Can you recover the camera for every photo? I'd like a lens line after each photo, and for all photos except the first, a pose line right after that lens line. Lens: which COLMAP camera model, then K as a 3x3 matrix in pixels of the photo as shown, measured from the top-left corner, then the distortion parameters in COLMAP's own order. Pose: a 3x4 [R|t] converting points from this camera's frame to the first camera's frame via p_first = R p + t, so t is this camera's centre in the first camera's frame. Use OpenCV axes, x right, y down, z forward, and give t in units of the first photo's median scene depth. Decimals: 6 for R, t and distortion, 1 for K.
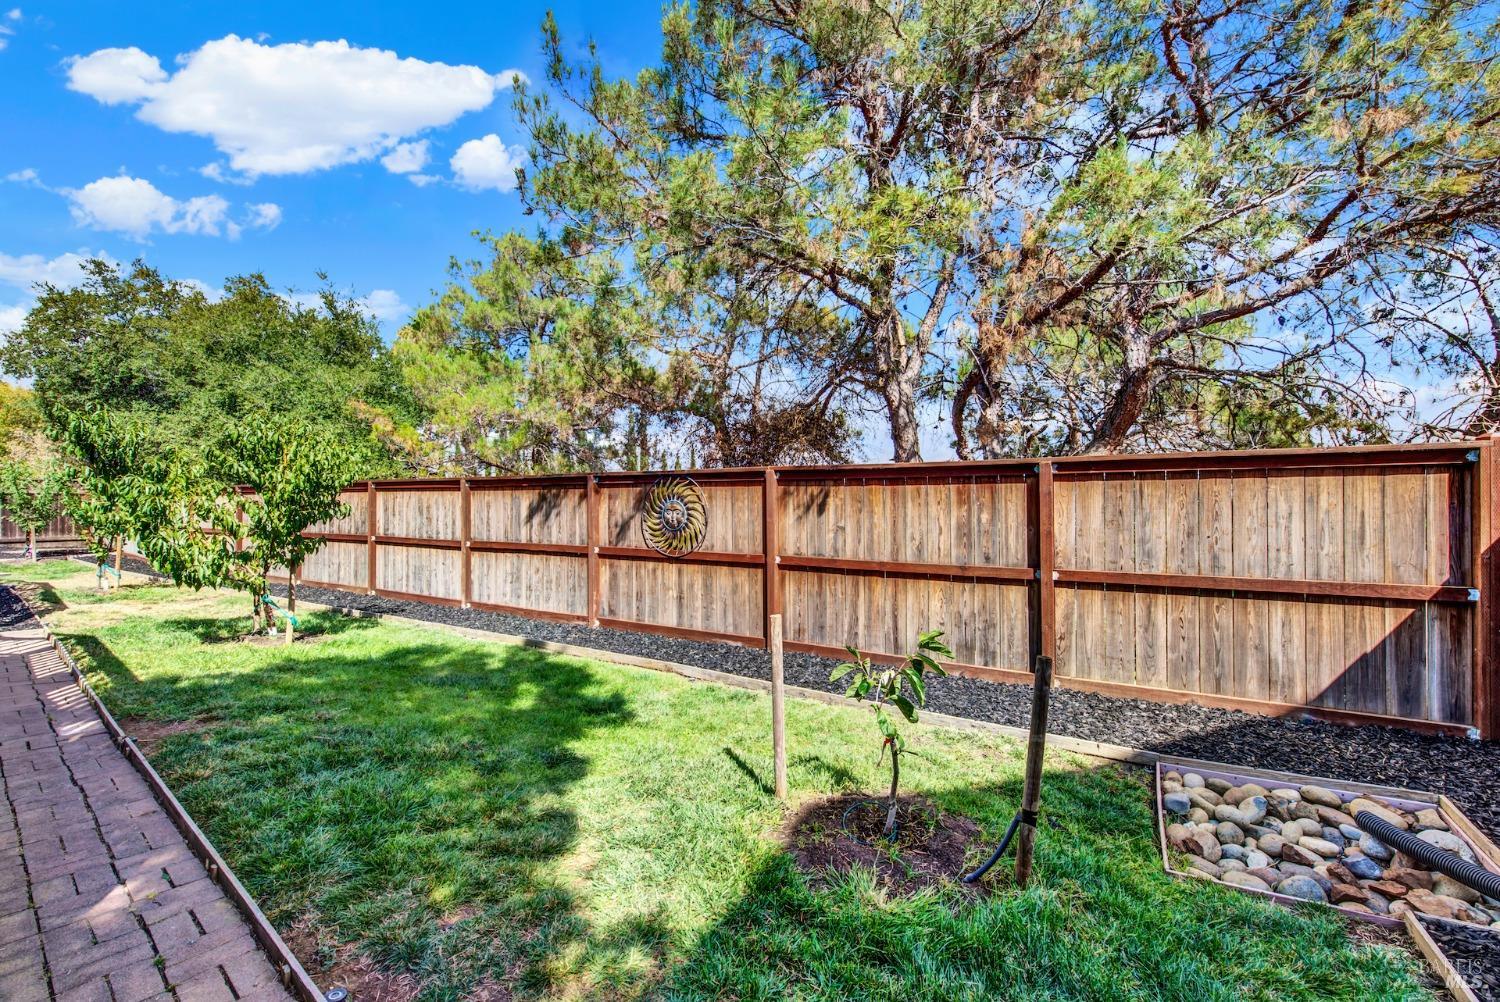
lens RADIAL K [[601.5, 0, 754.6], [0, 601.5, 507.1], [0, 0, 1]] dist [-0.000105, -0.002096]
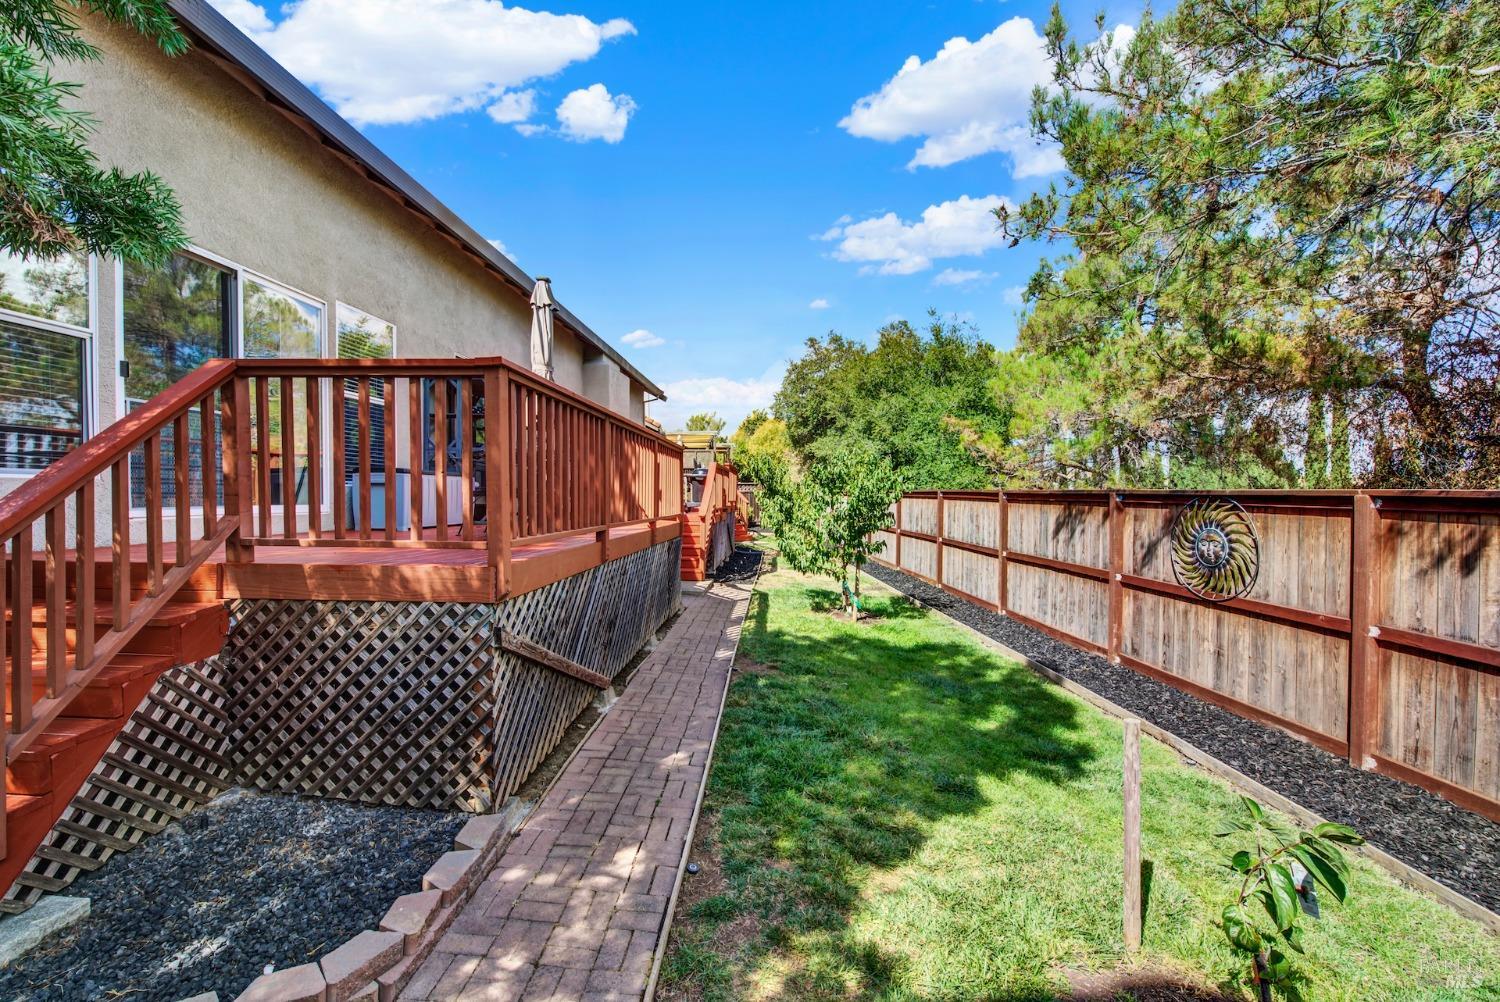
lens RADIAL K [[601.5, 0, 739.8], [0, 601.5, 501.8], [0, 0, 1]] dist [-0.000105, -0.002096]
pose [[0.541281, 0.018267, -0.840644, 0.189030], [-0.006753, 0.999826, 0.017377, -0.054672], [0.840815, -0.003729, 0.541310, 0.057406]]
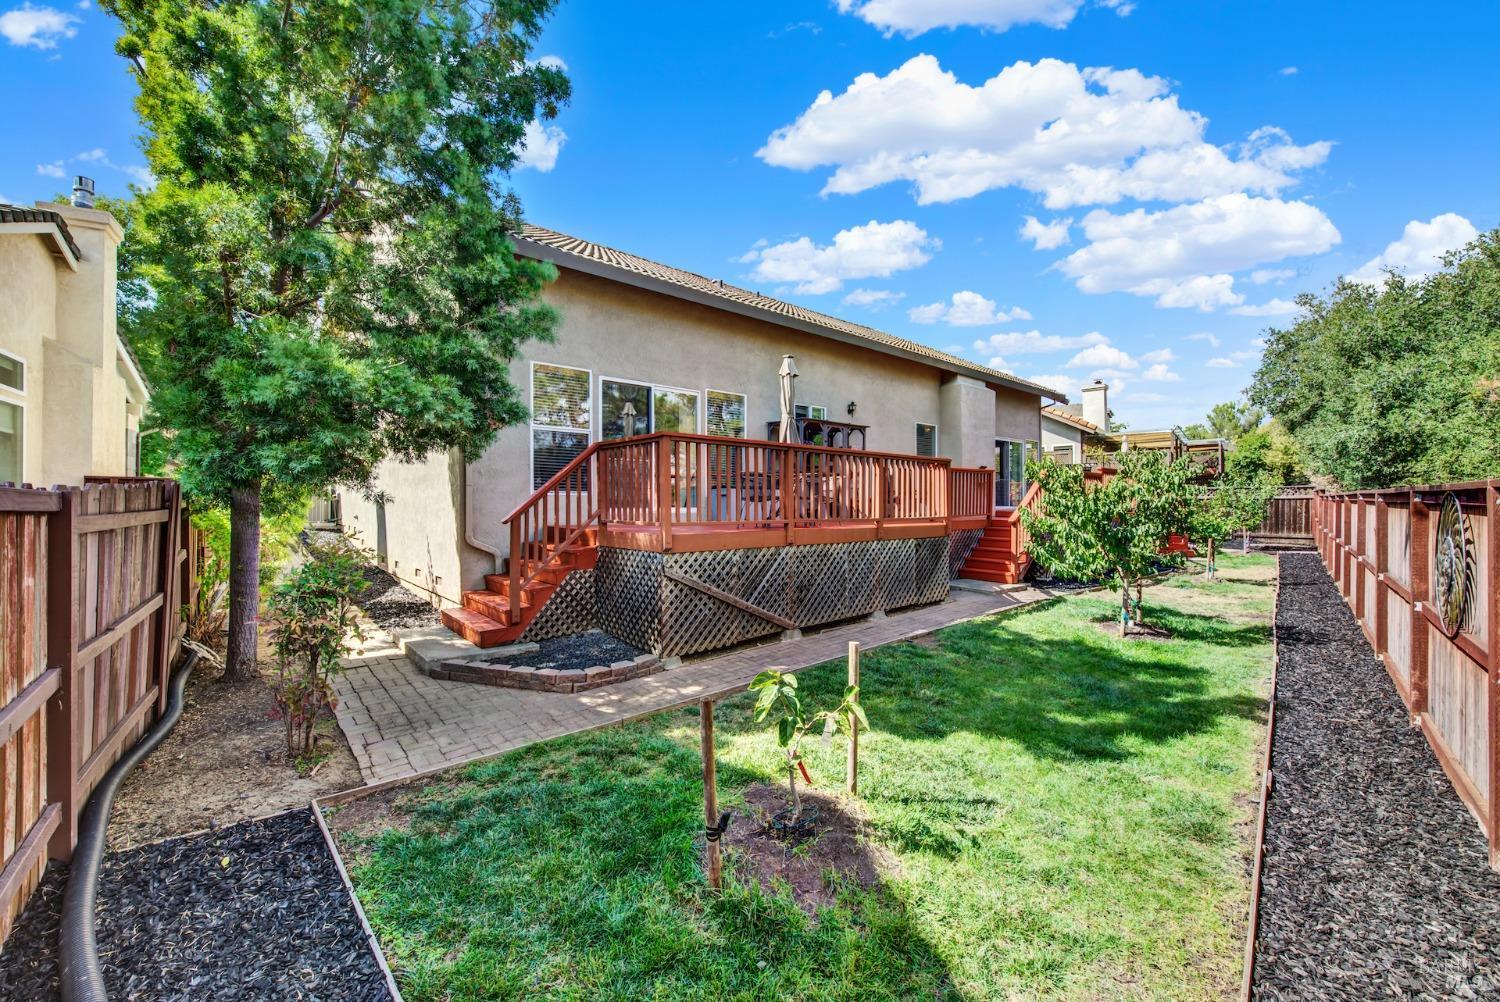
lens RADIAL K [[601.5, 0, 737.1], [0, 601.5, 499.0], [0, 0, 1]] dist [-0.000105, -0.002096]
pose [[-0.237843, -0.002895, -0.971299, 0.588507], [0.003207, 0.999988, -0.003765, -0.046524], [0.971298, -0.004011, -0.237831, 0.495676]]
